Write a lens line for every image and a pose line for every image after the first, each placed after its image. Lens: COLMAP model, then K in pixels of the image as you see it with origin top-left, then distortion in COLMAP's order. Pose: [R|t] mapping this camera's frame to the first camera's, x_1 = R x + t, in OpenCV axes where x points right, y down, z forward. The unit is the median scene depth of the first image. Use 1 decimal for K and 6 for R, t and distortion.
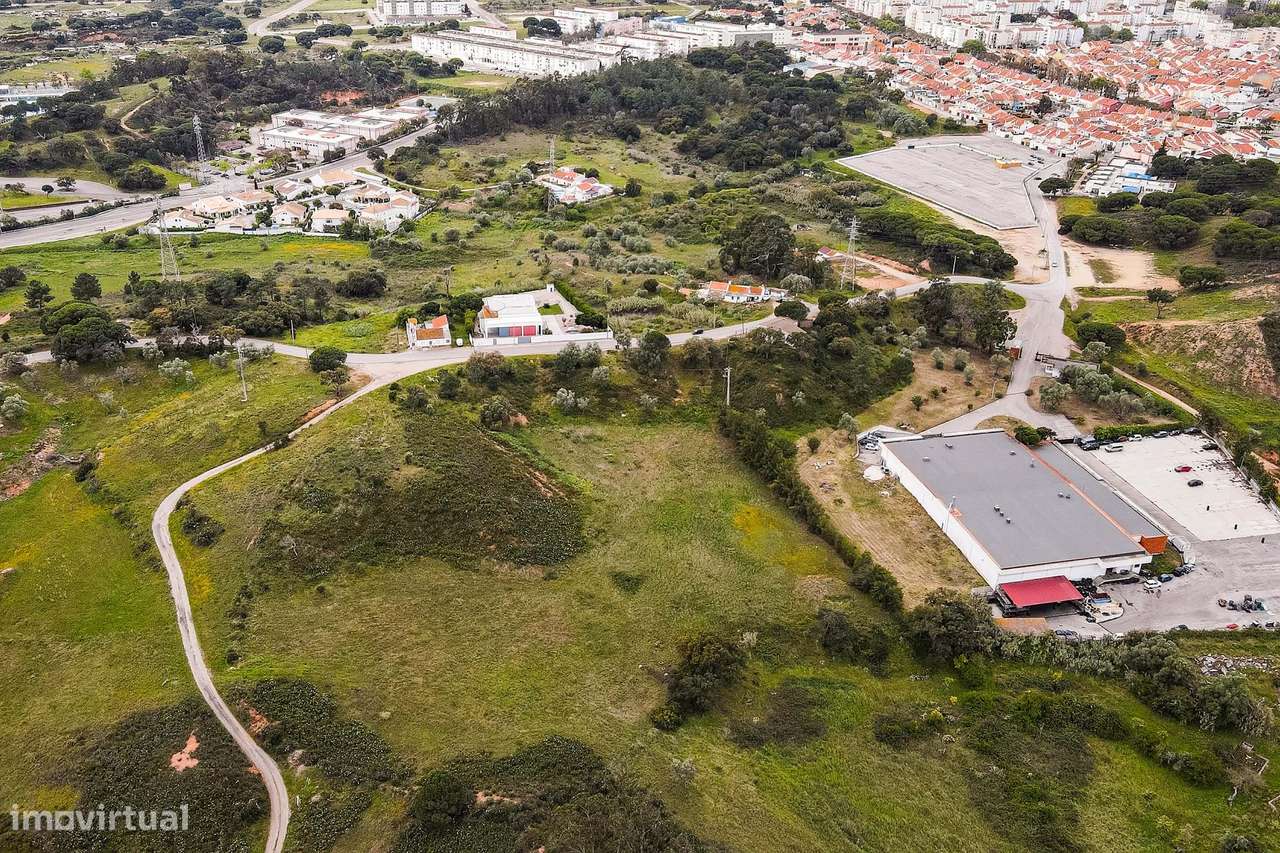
lens RADIAL K [[1094.6, 0, 640.0], [0, 1094.6, 426.5], [0, 0, 1]] dist [-0.009170, 0.037773]
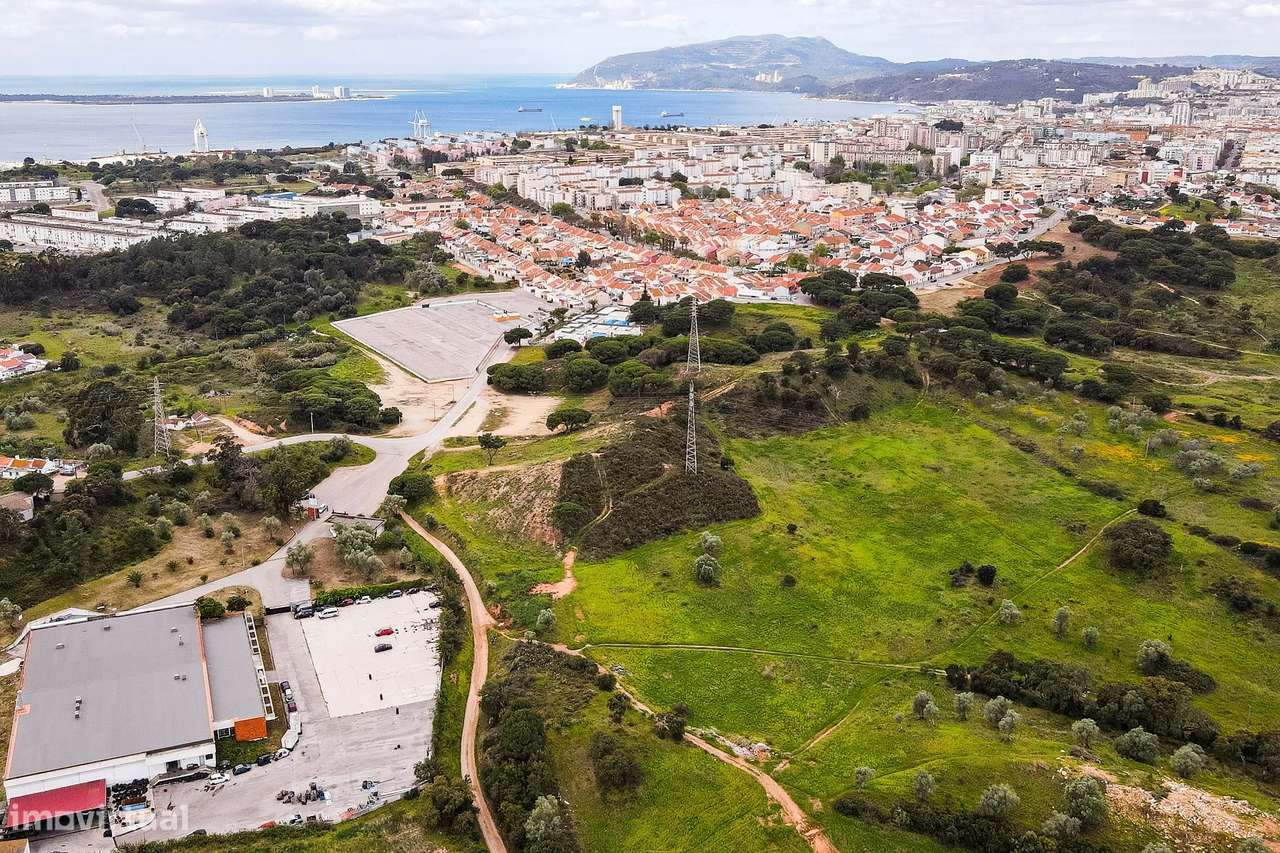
lens RADIAL K [[1094.6, 0, 640.0], [0, 1094.6, 426.5], [0, 0, 1]] dist [-0.009170, 0.037773]
pose [[0.991928, -0.061164, 0.111075, 0.359537], [0.077804, 0.985272, -0.152268, 0.014979], [-0.100125, 0.159681, 0.982078, 0.046072]]
